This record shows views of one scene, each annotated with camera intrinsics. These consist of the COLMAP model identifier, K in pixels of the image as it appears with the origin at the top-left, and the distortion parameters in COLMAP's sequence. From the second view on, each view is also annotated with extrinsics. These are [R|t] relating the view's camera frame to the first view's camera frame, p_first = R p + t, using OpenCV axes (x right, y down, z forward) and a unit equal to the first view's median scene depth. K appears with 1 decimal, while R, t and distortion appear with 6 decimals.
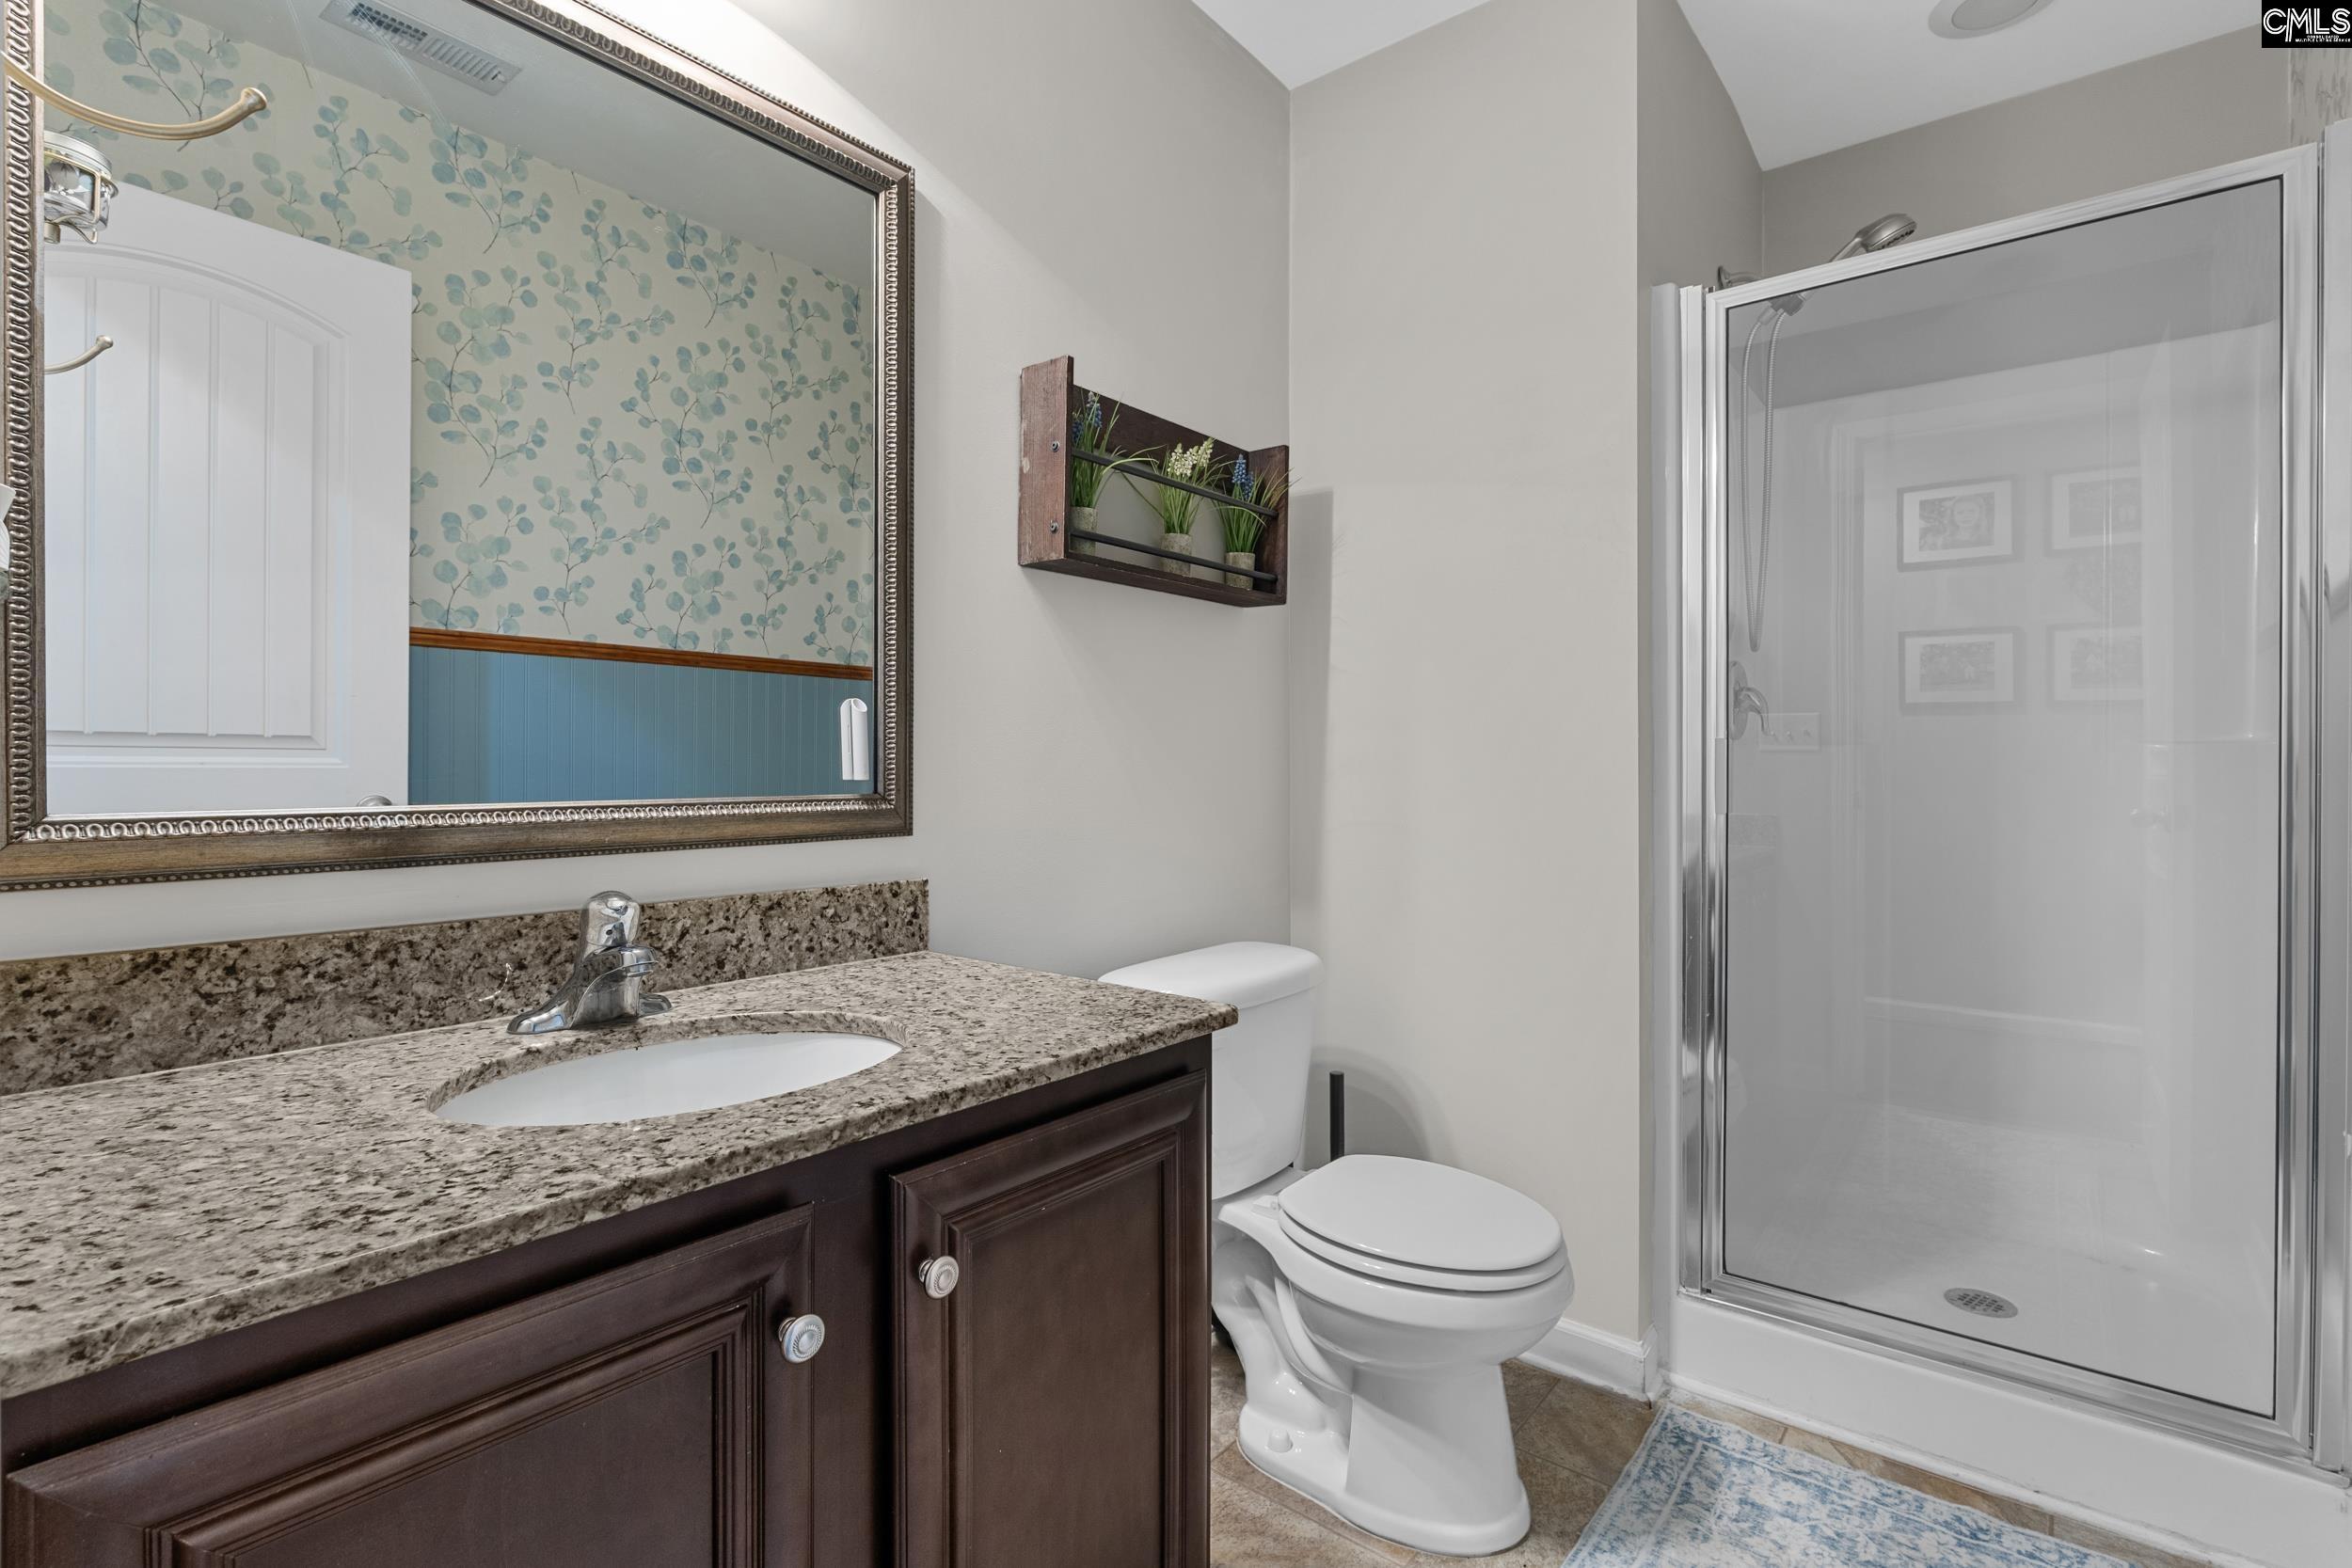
lens RADIAL K [[1080.7, 0, 1174.6], [0, 1080.7, 762.6], [0, 0, 1]] dist [-0.002546, -0.000805]
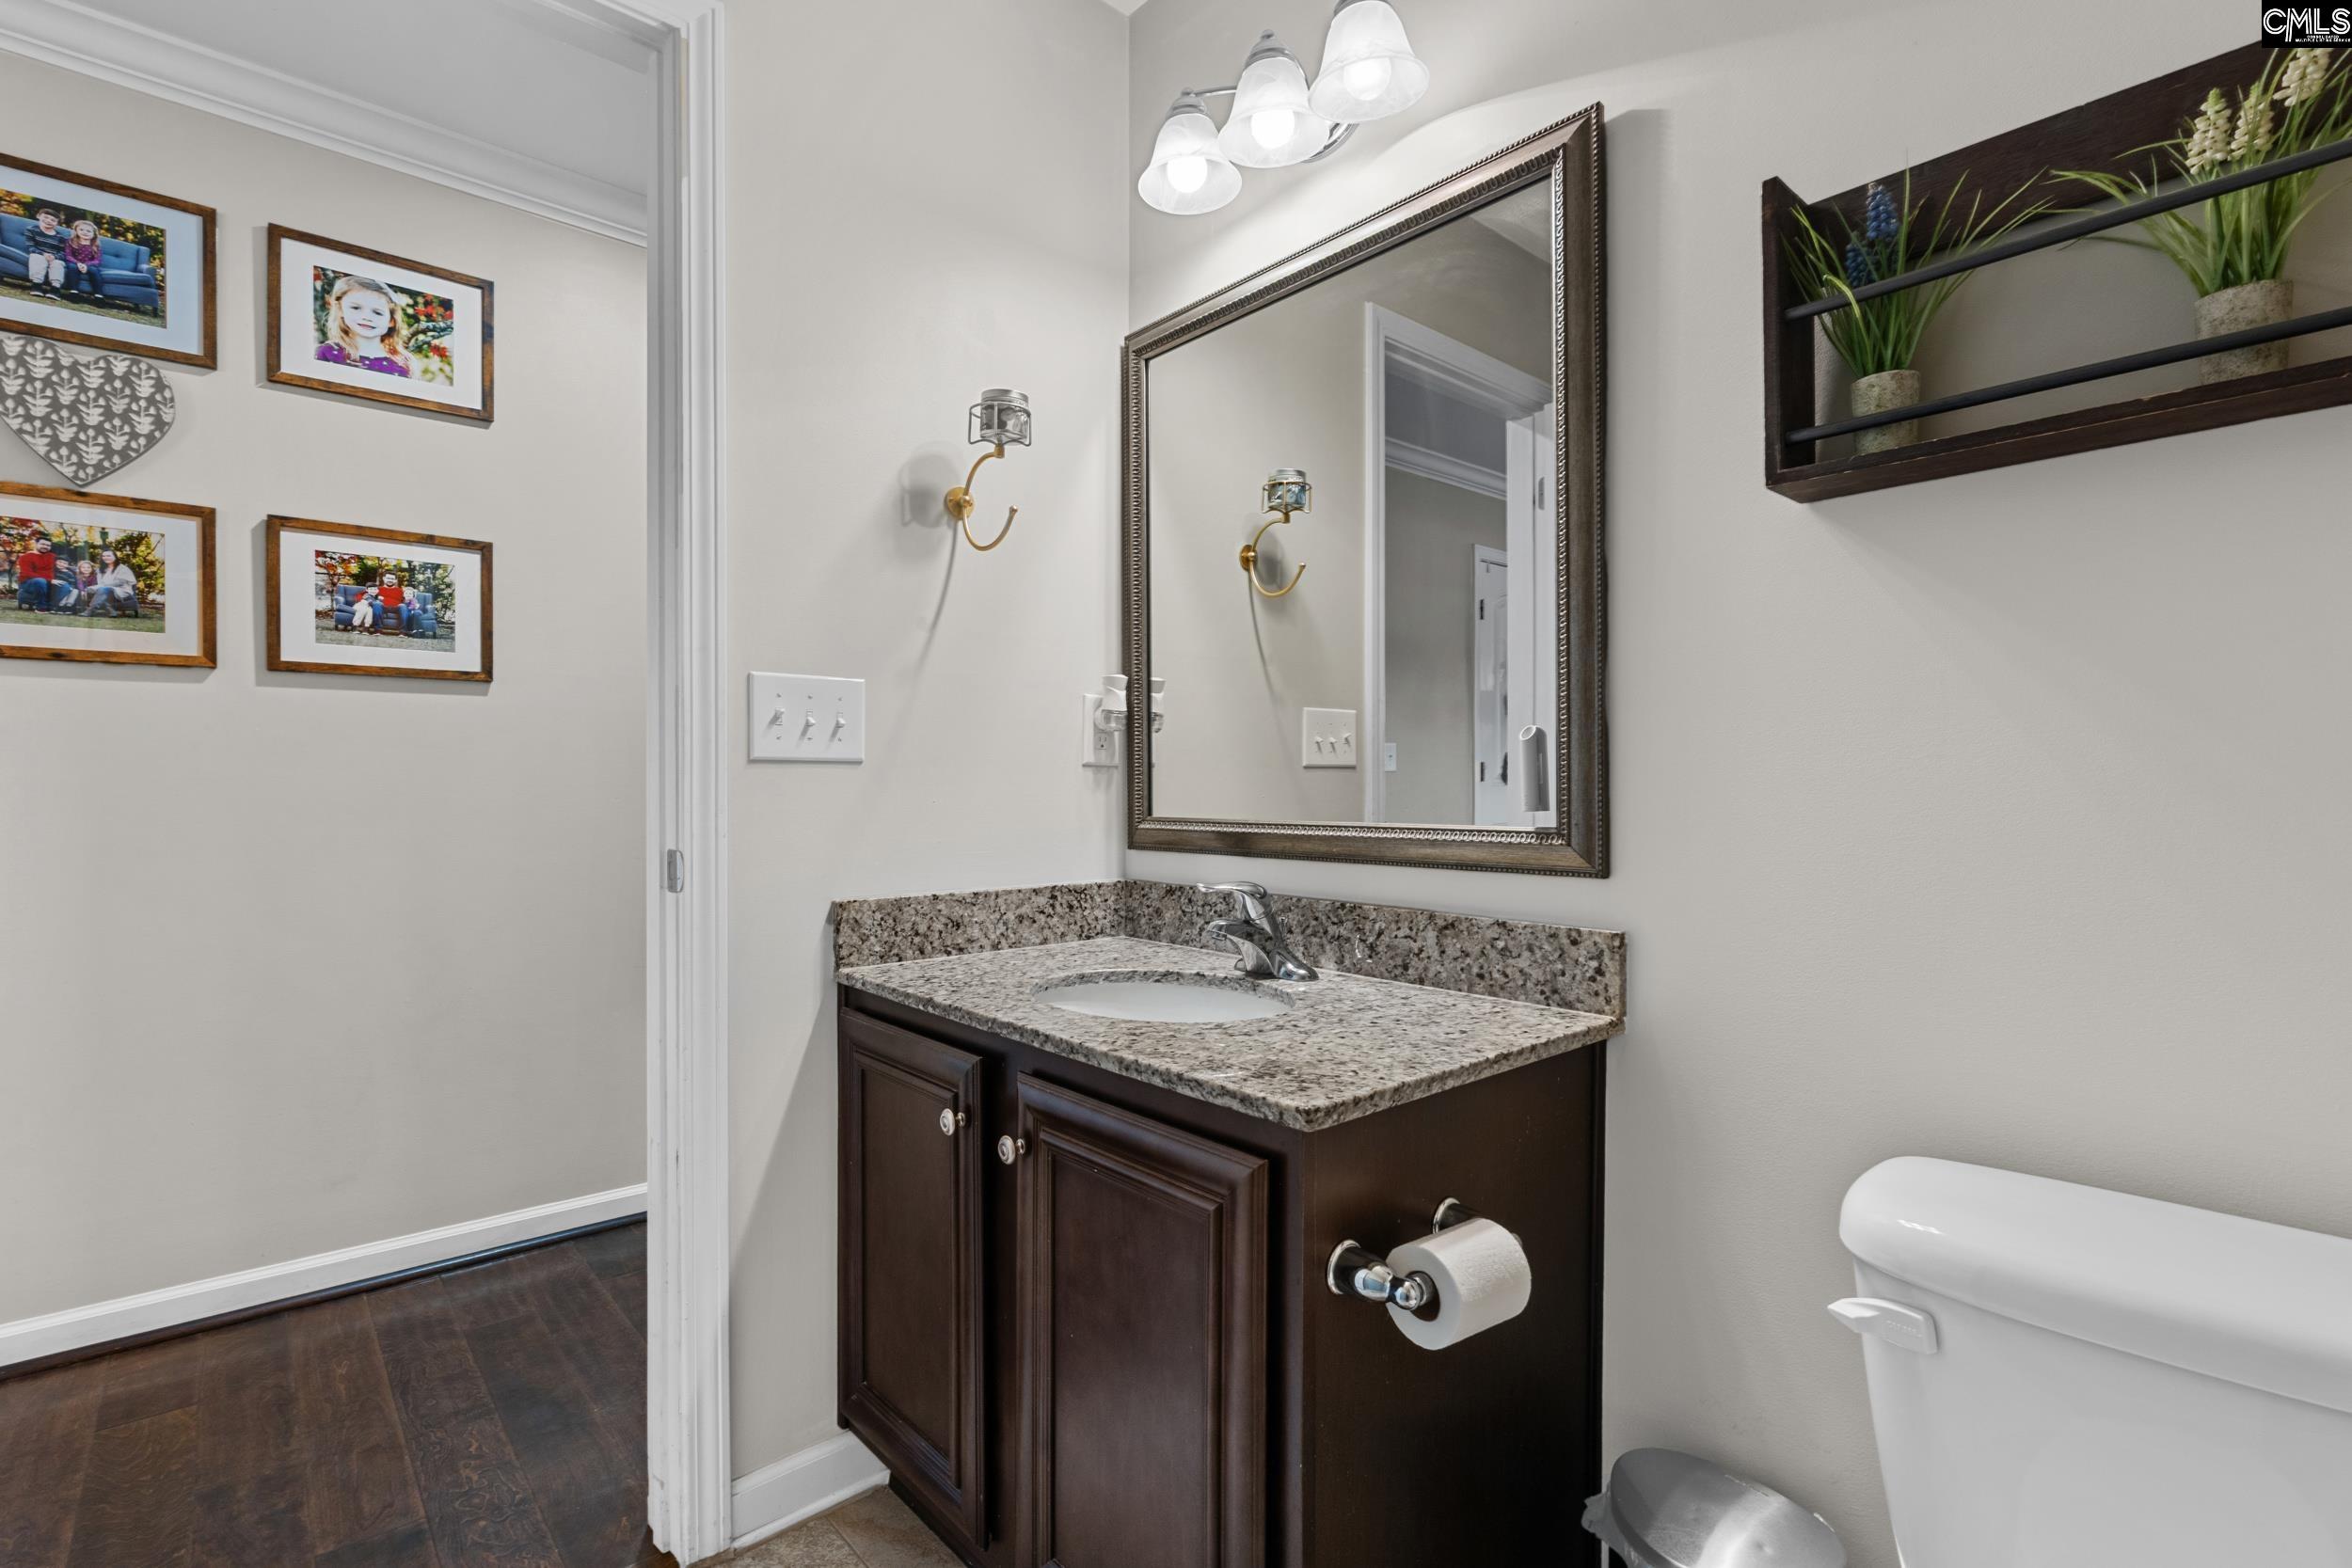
lens RADIAL K [[1080.7, 0, 1185.1], [0, 1080.7, 781.3], [0, 0, 1]] dist [-0.002546, -0.000805]
pose [[-0.148578, -0.008781, -0.988862, 0.789389], [0.001255, 0.999958, -0.009069, -0.002345], [0.988900, -0.002588, -0.148561, 0.969394]]
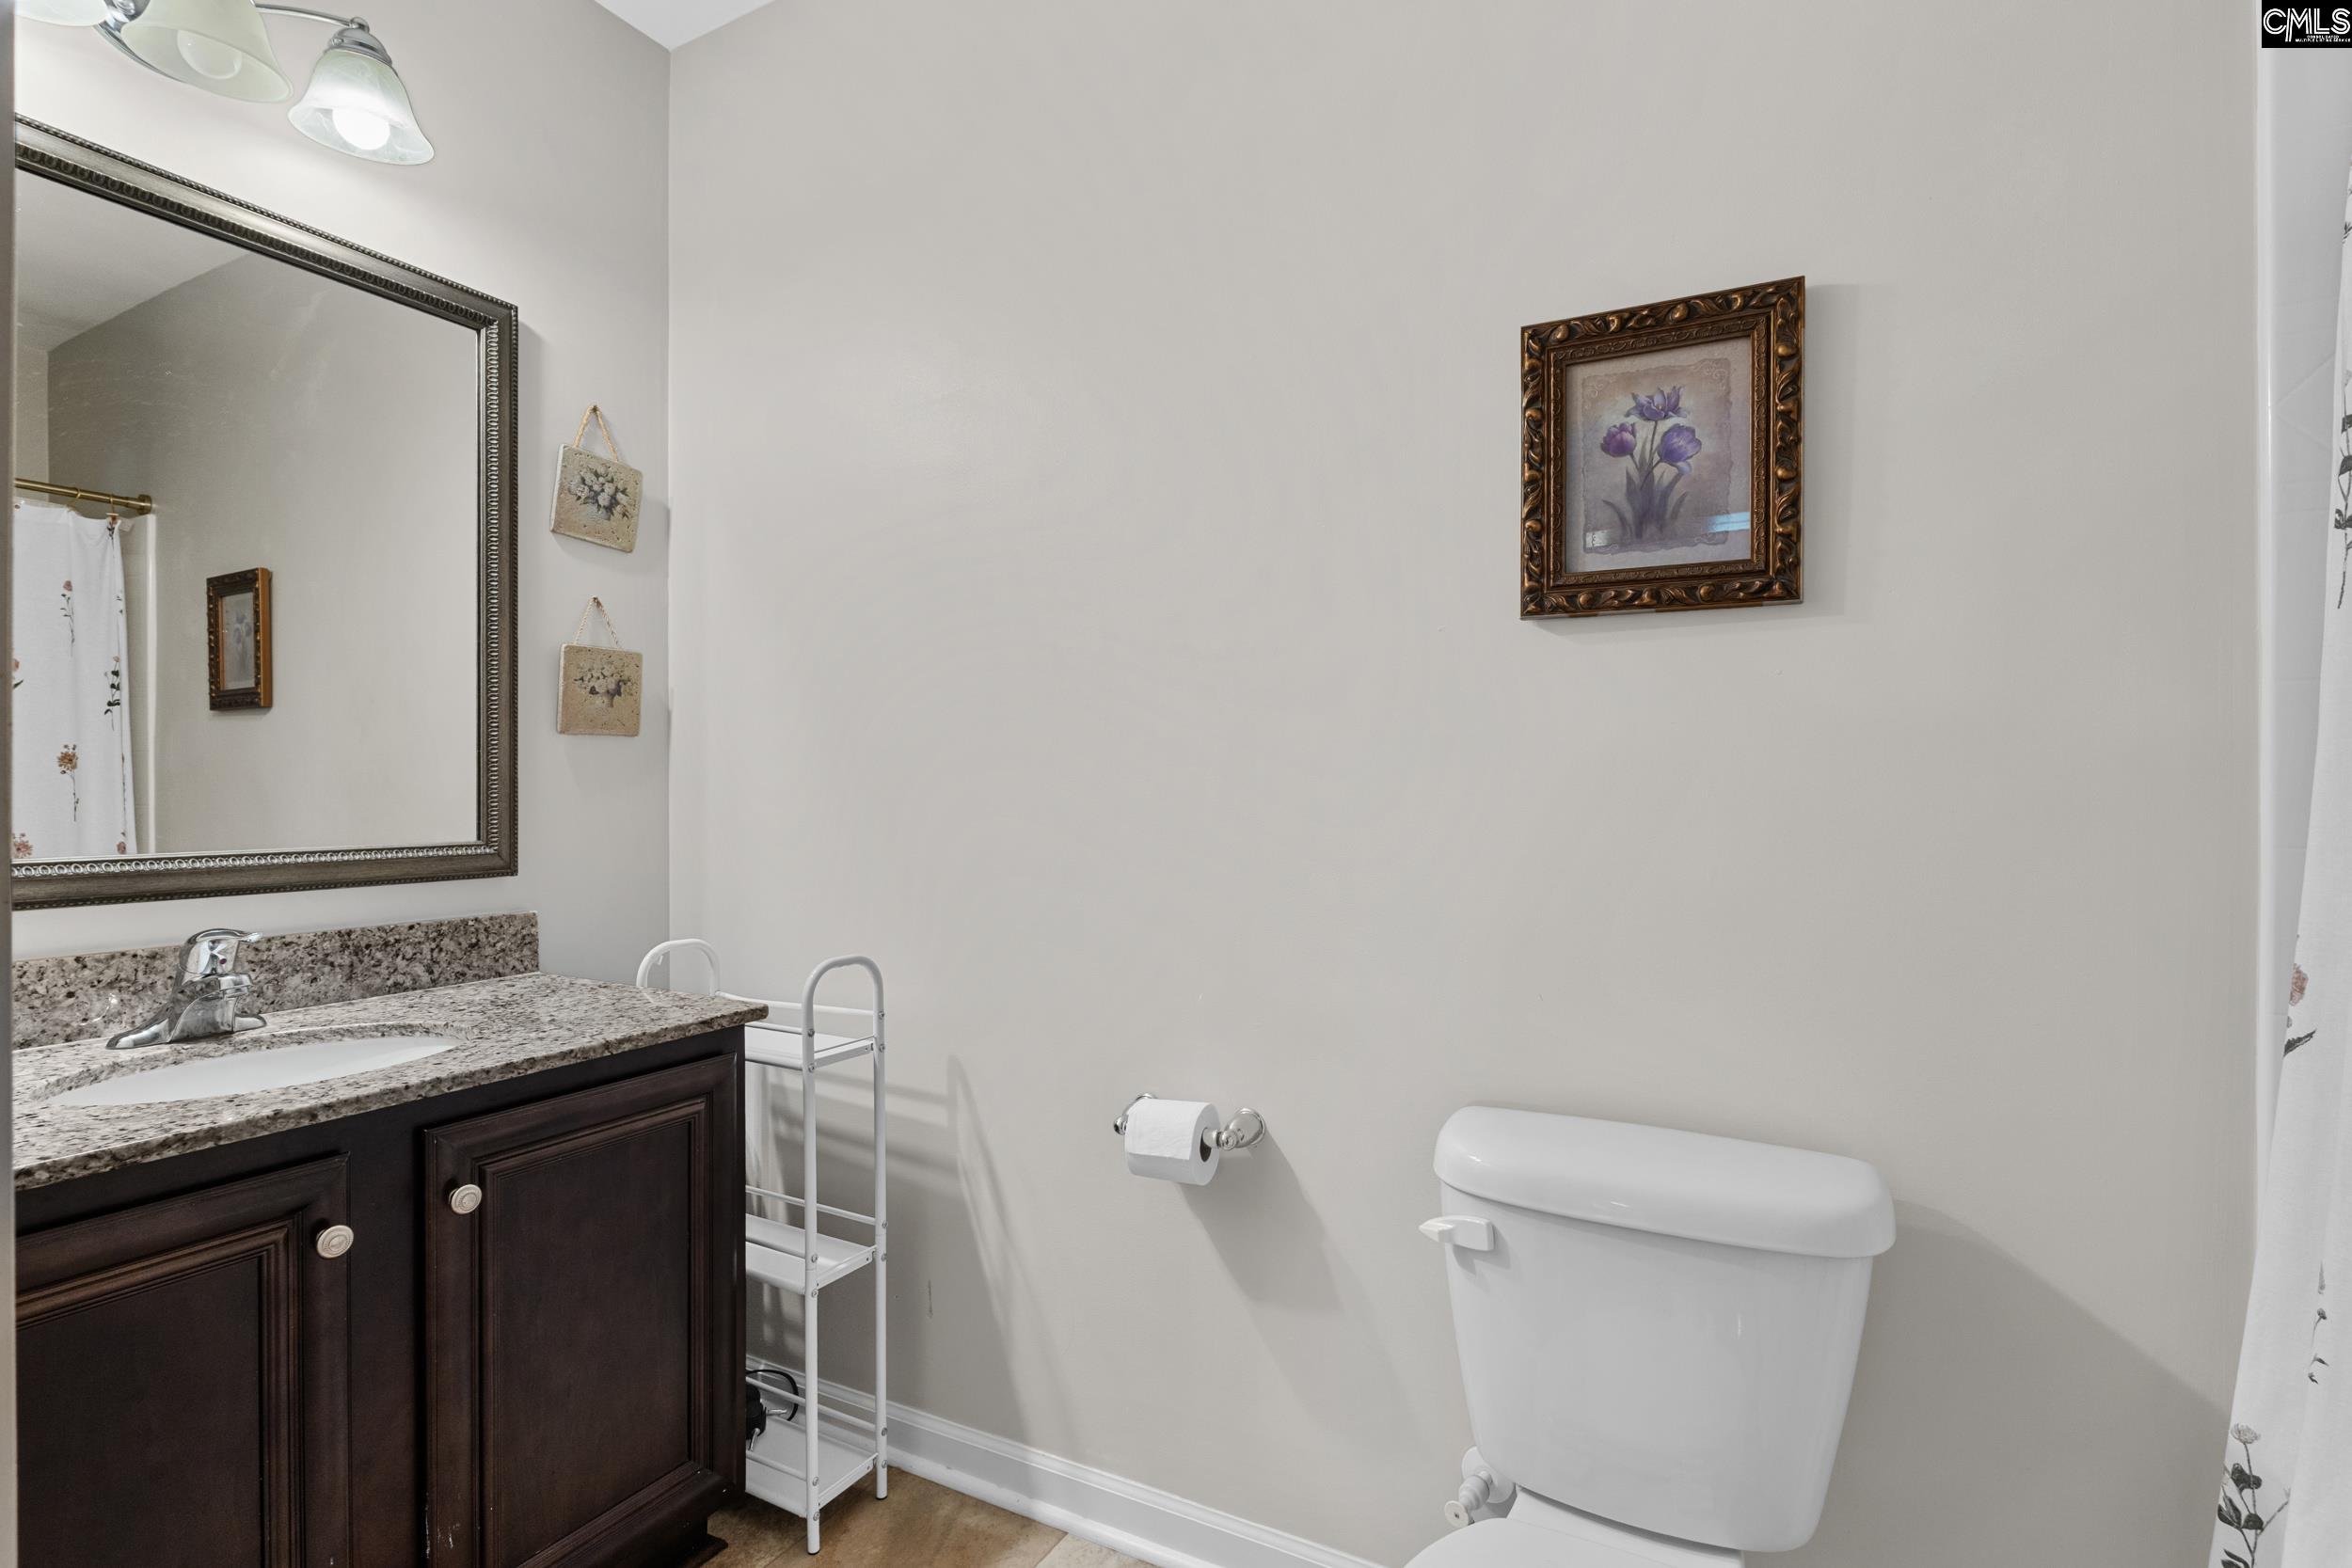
lens RADIAL K [[1080.7, 0, 1188.0], [0, 1080.7, 793.6], [0, 0, 1]] dist [-0.002546, -0.000805]
pose [[0.979563, -0.004577, 0.201087, 0.283004], [0.002302, 0.999931, 0.011545, -0.039306], [-0.201126, -0.010846, 0.979505, -0.363621]]
